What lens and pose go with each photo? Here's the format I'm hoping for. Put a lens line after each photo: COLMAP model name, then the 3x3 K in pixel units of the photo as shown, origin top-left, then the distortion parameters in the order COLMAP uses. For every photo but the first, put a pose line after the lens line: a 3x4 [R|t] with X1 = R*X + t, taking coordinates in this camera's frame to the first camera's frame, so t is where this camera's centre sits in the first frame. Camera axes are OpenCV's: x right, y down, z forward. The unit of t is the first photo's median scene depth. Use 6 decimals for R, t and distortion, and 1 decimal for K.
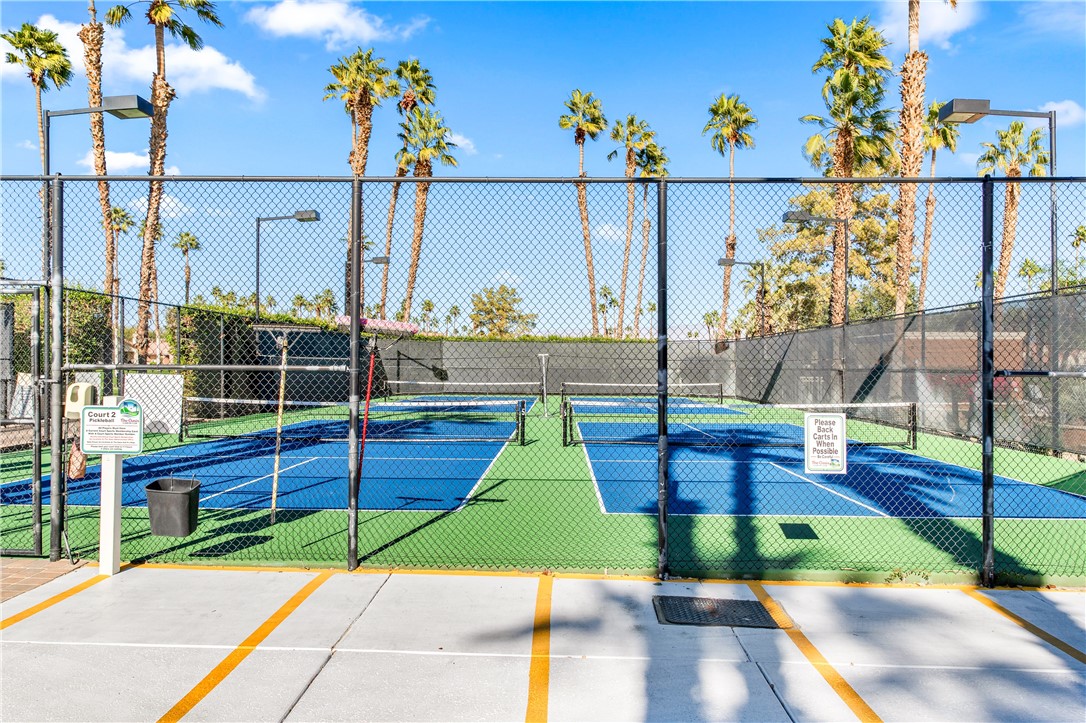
lens RADIAL K [[758.7, 0, 537.0], [0, 758.7, 364.9], [0, 0, 1]] dist [0.007126, 0.001809]
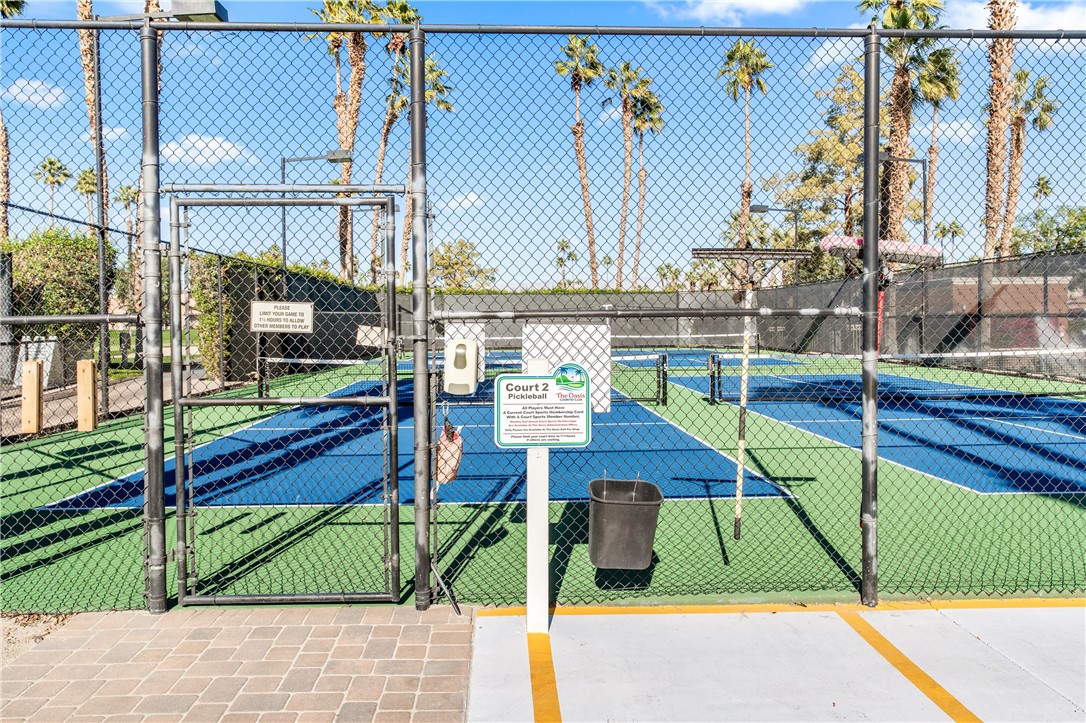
lens RADIAL K [[744.8, 0, 543.5], [0, 744.8, 336.5], [0, 0, 1]] dist [0.007590, 0.001263]
pose [[0.996181, -0.016249, 0.085786, -0.139950], [0.014206, 0.999602, 0.024376, 0.001555], [-0.086148, -0.023064, 0.996015, 0.084287]]
